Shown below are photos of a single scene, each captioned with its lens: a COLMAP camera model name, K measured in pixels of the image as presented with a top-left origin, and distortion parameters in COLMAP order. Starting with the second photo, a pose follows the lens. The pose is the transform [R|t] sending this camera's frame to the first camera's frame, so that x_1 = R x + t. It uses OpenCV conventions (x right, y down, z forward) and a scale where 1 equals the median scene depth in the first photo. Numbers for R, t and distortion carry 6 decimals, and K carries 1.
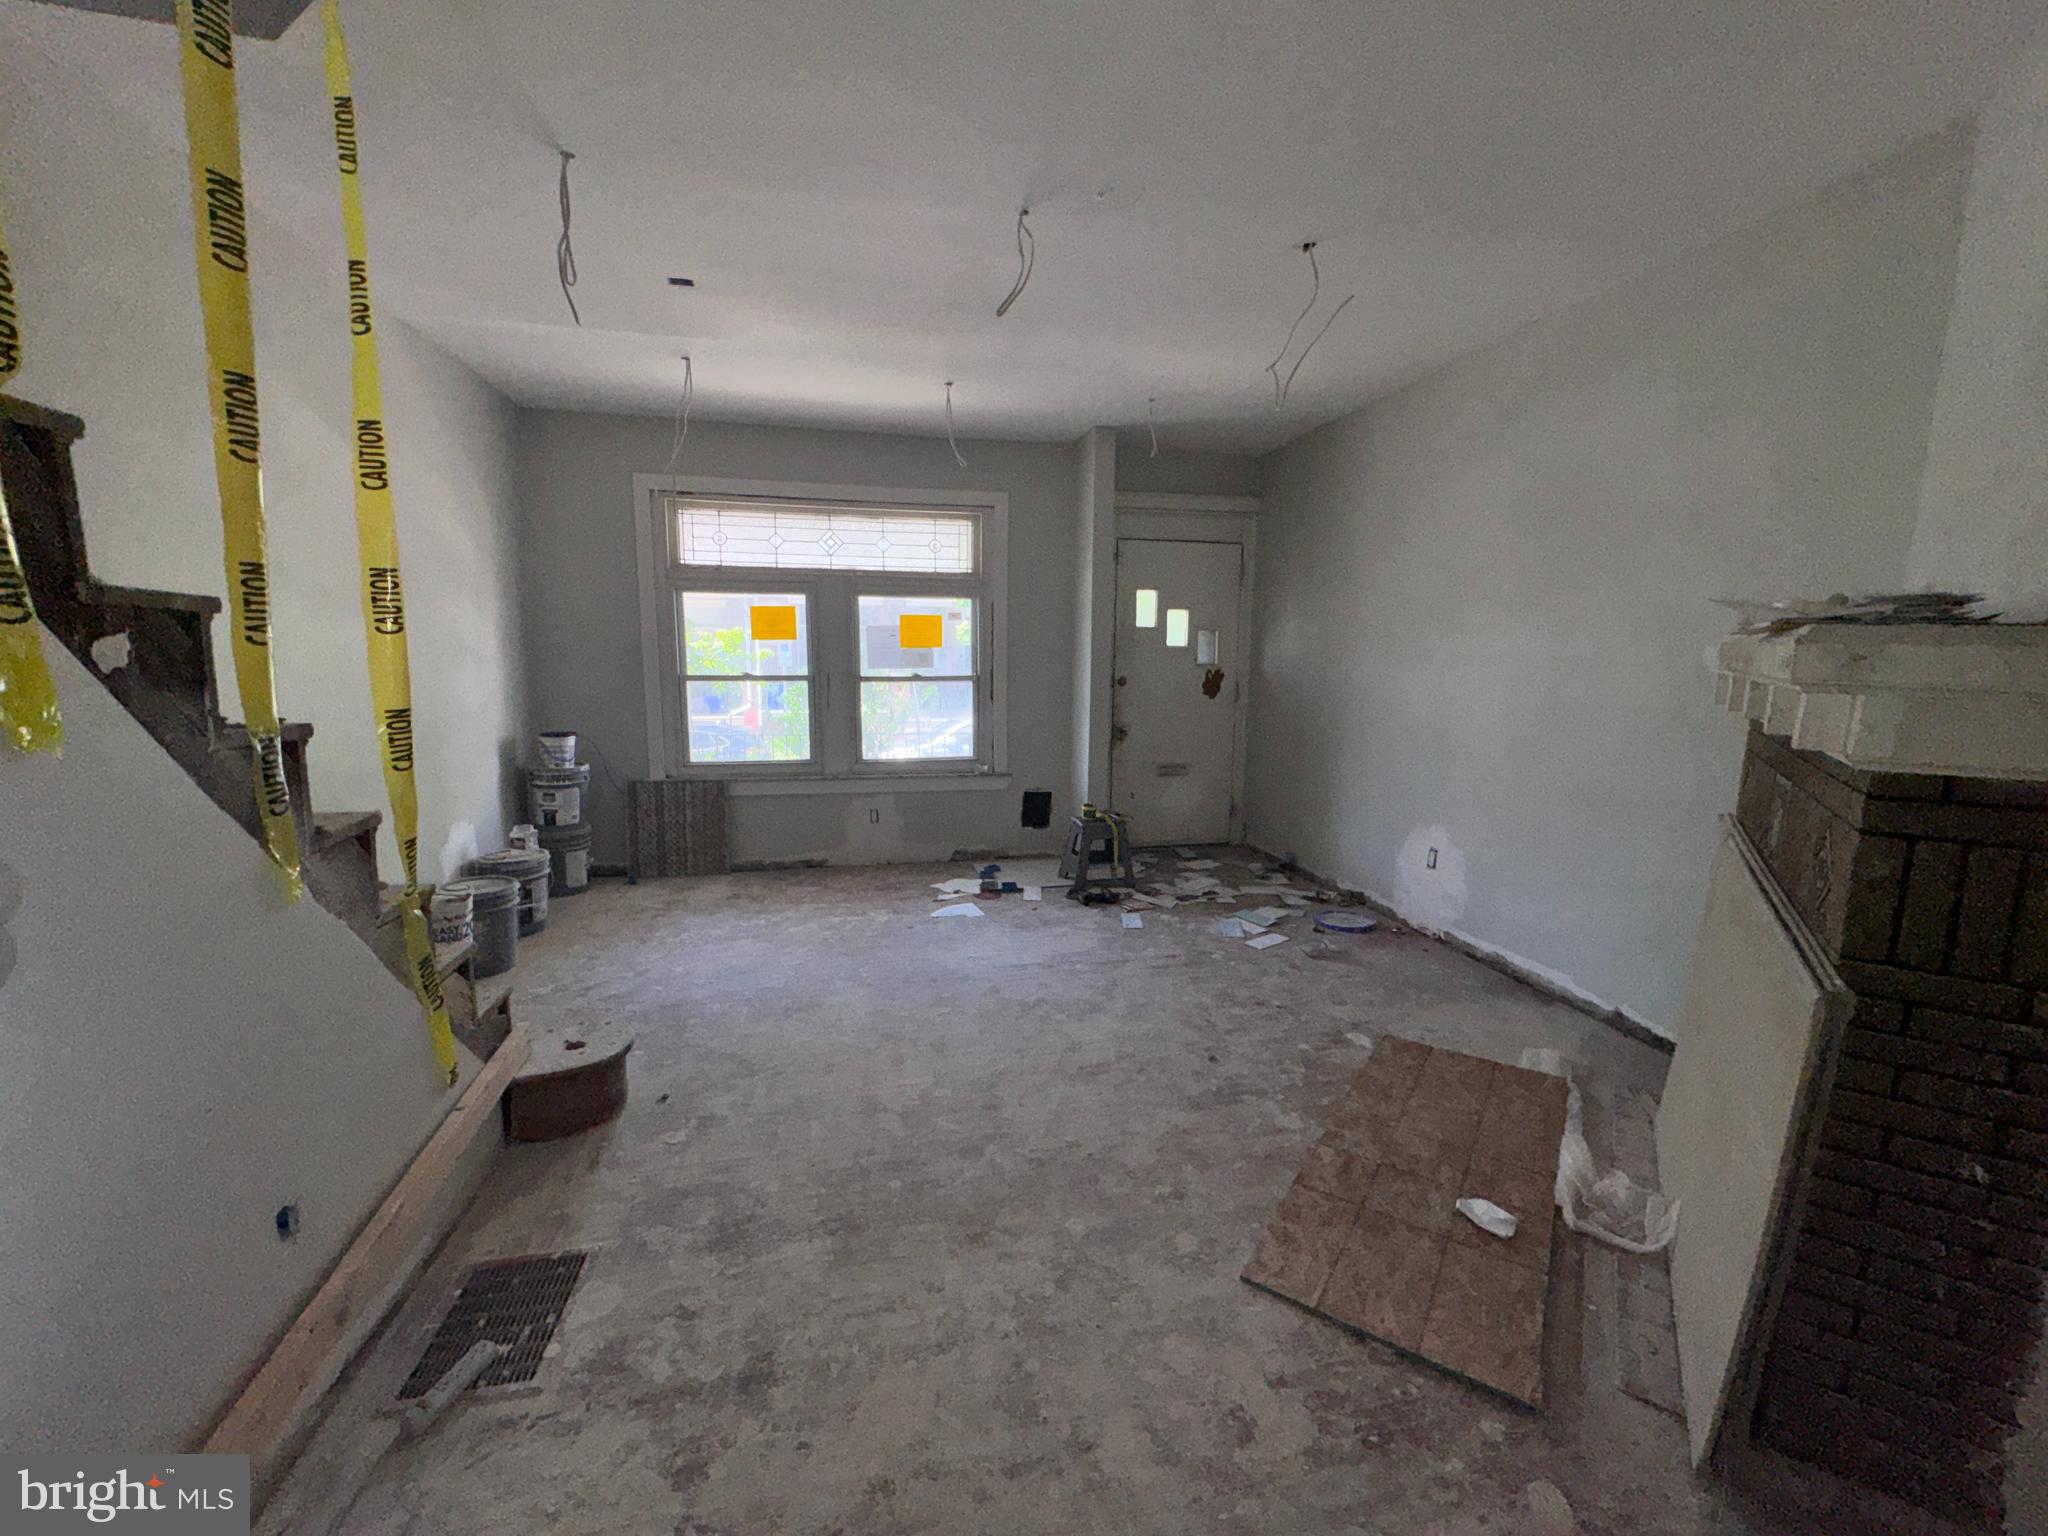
lens RADIAL K [[815.4, 0, 1020.1], [0, 815.4, 768.4], [0, 0, 1]] dist [-0.005366, 0.000264]
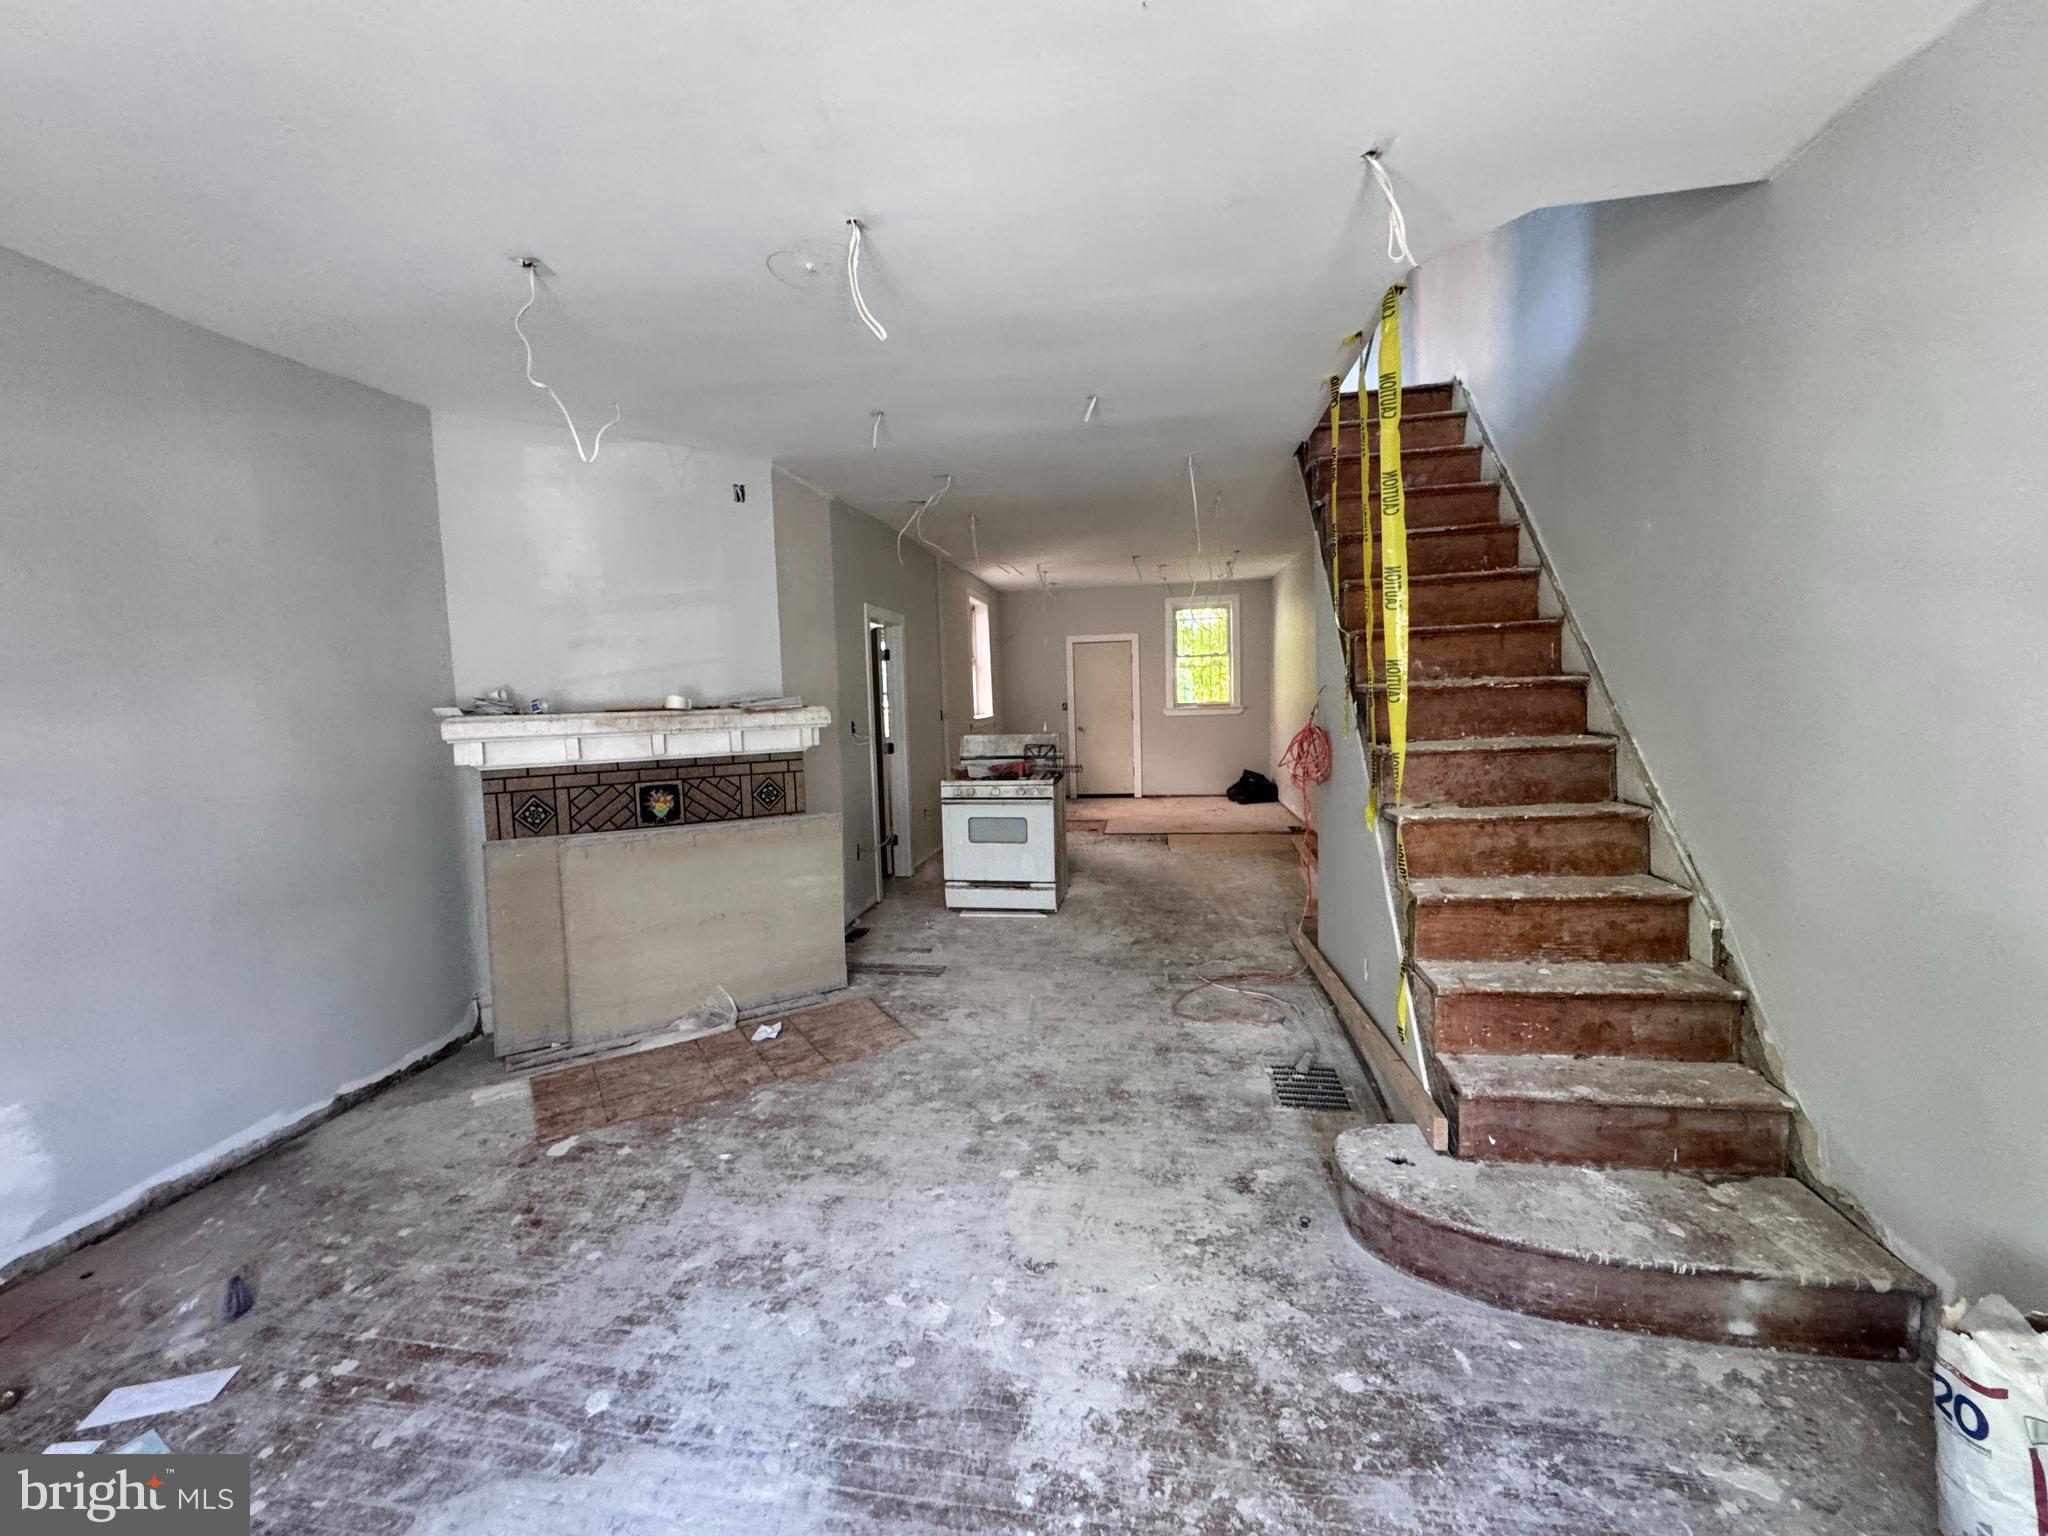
lens RADIAL K [[815.4, 0, 1020.1], [0, 815.4, 768.4], [0, 0, 1]] dist [-0.005366, 0.000264]
pose [[-0.929528, -0.017049, 0.368358, -0.431343], [0.074230, 0.969831, 0.232200, -0.282307], [-0.361204, 0.243180, -0.900219, 1.650086]]
